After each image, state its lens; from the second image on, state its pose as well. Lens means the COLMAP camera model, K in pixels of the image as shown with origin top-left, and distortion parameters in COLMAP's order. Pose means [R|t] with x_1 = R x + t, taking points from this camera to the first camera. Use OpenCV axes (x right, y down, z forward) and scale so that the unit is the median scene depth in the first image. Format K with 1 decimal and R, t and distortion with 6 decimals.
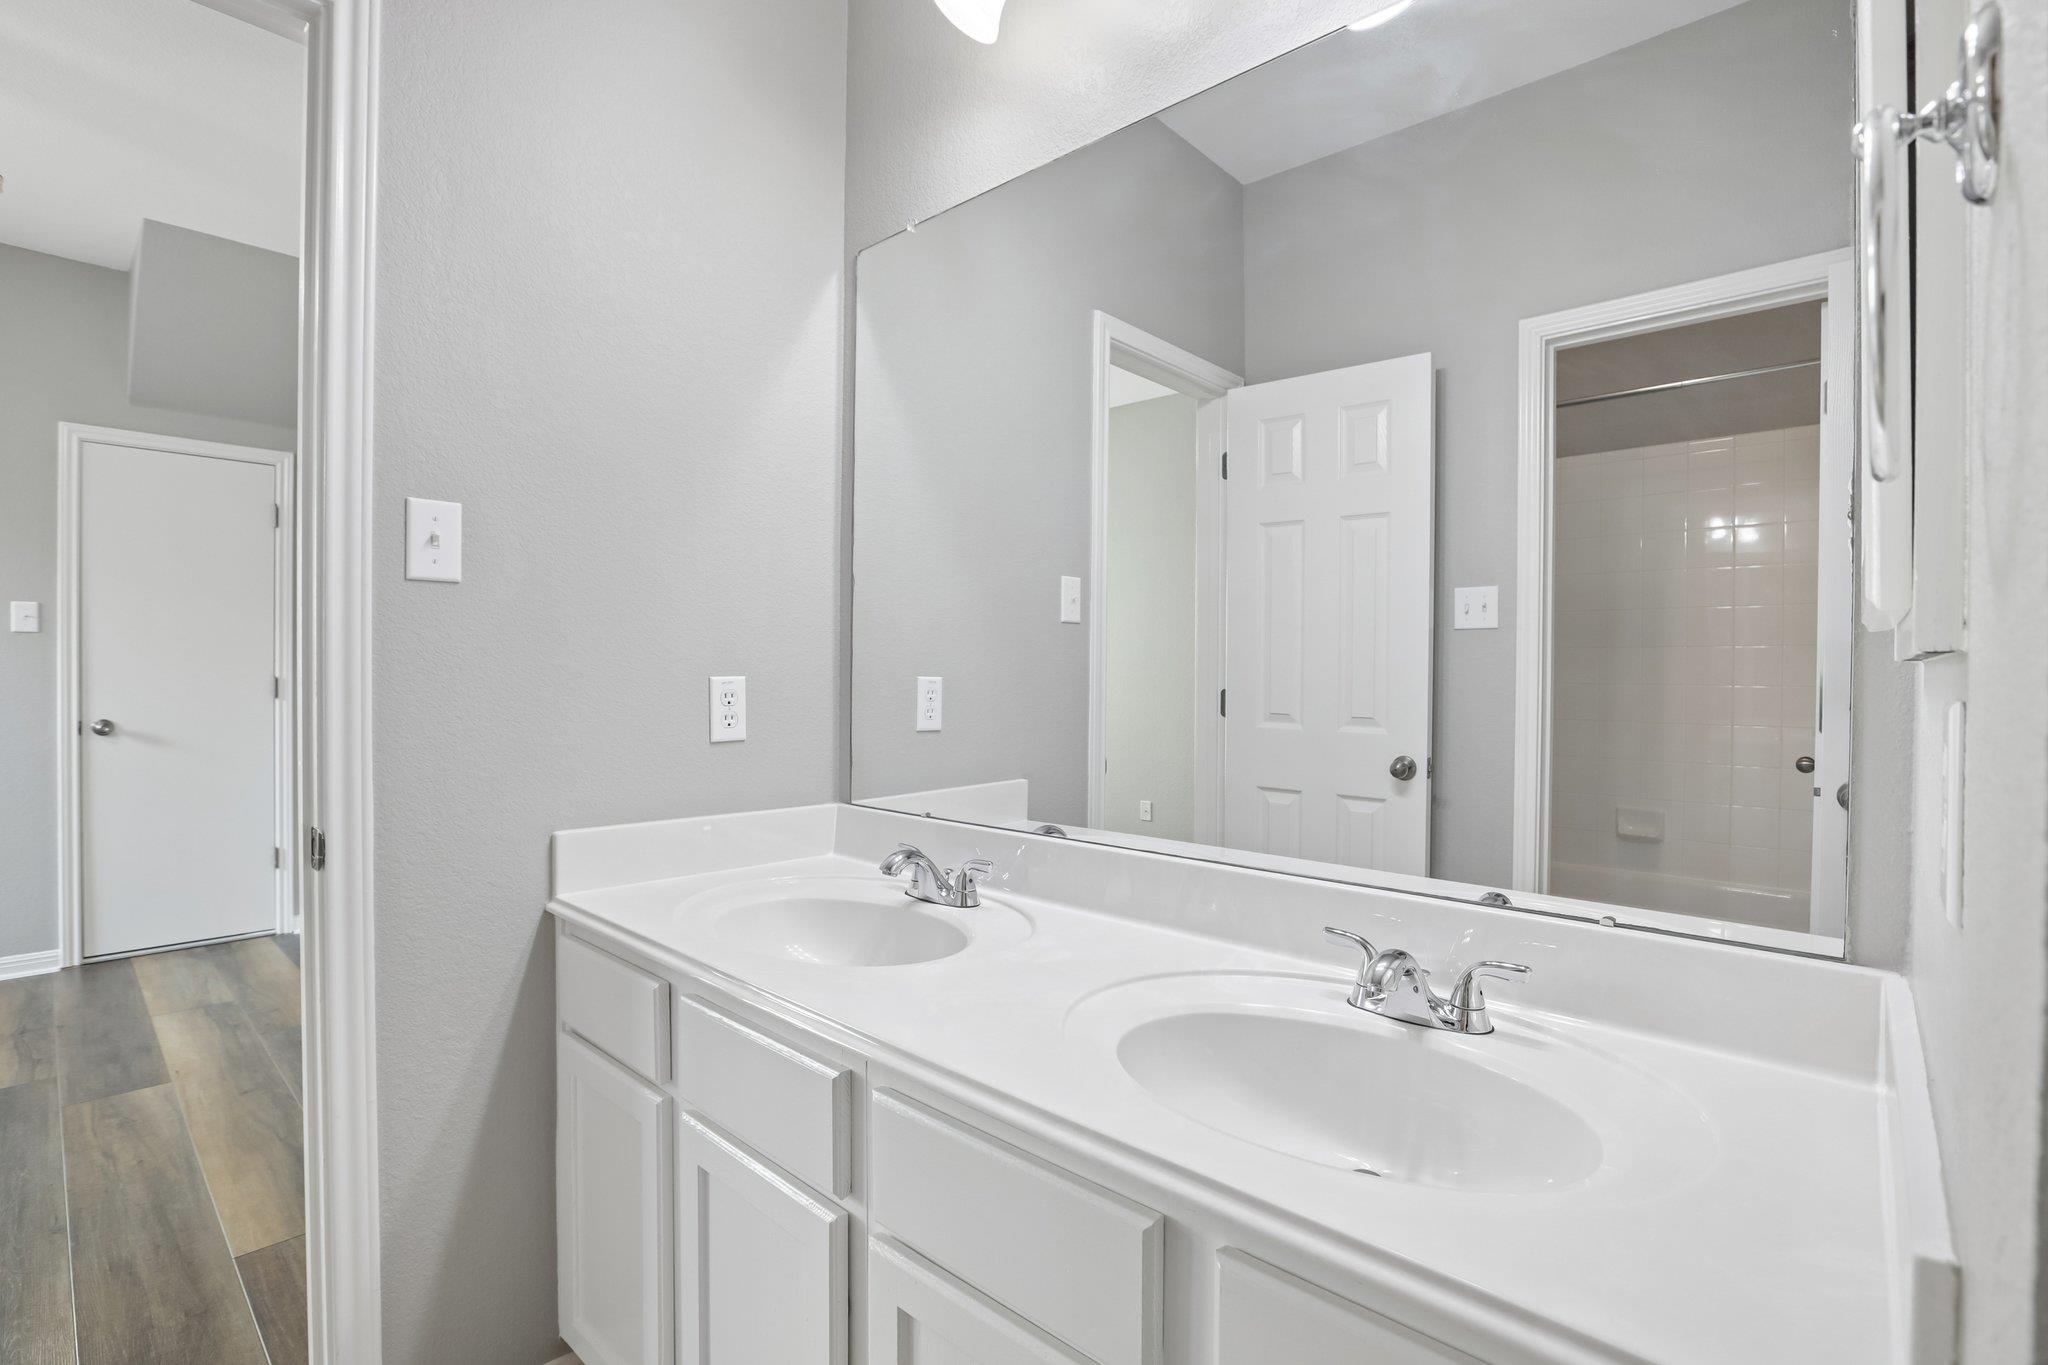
lens RADIAL K [[926.8, 0, 1028.6], [0, 926.8, 667.7], [0, 0, 1]] dist [-0.052278, 0.019351]
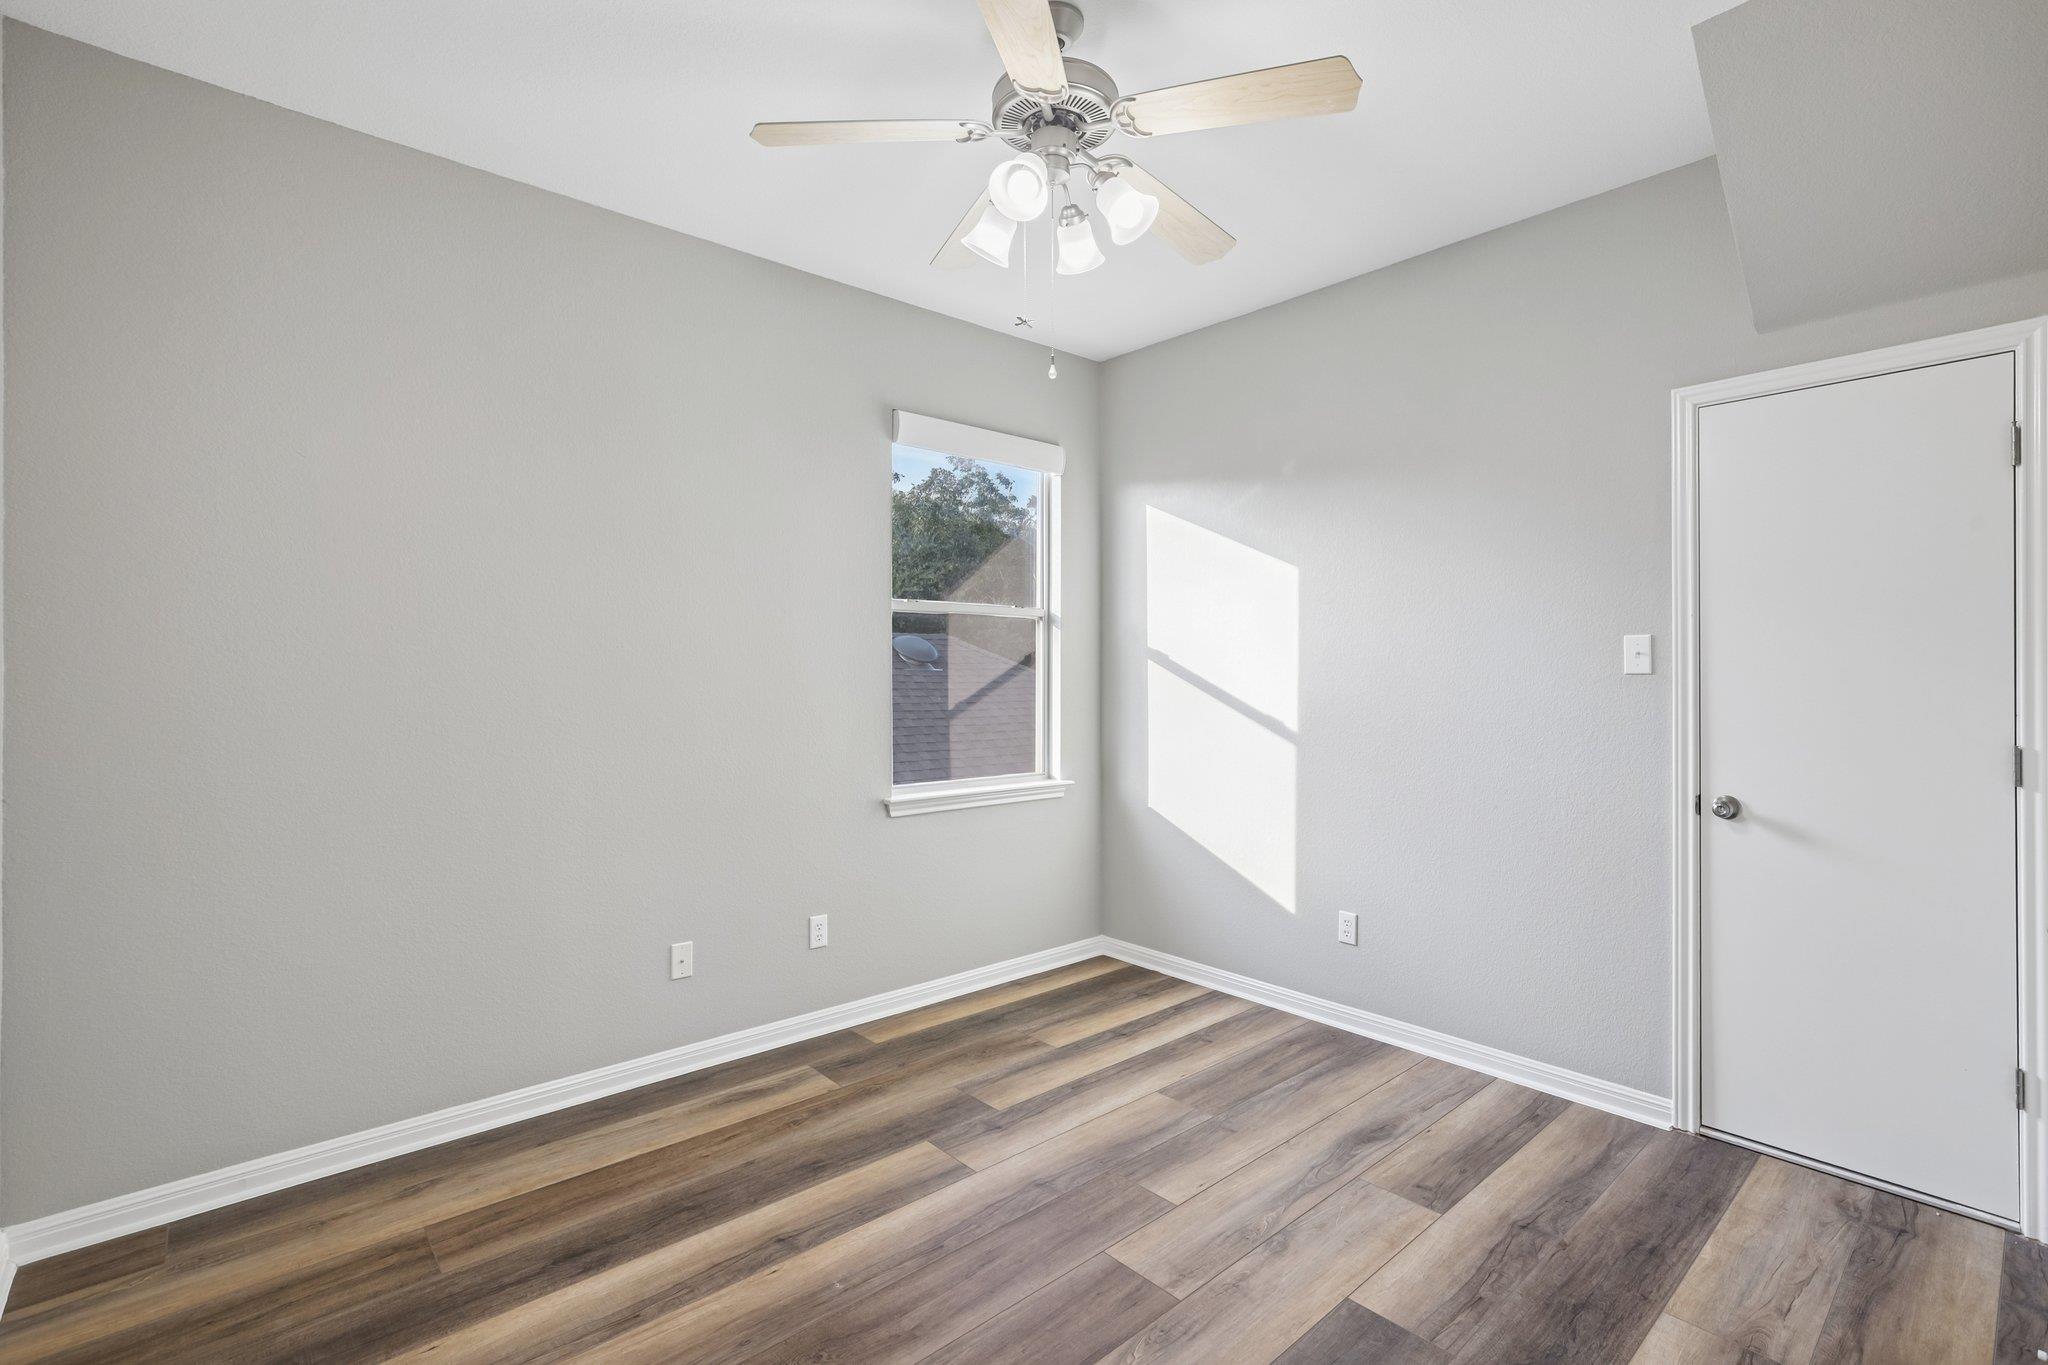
lens RADIAL K [[926.8, 0, 1028.6], [0, 926.8, 667.7], [0, 0, 1]] dist [-0.052278, 0.019351]
pose [[-0.110058, -0.007495, -0.993897, -0.276667], [0.003969, 0.999960, -0.007980, -0.039585], [0.993917, -0.004824, -0.110024, 0.546497]]
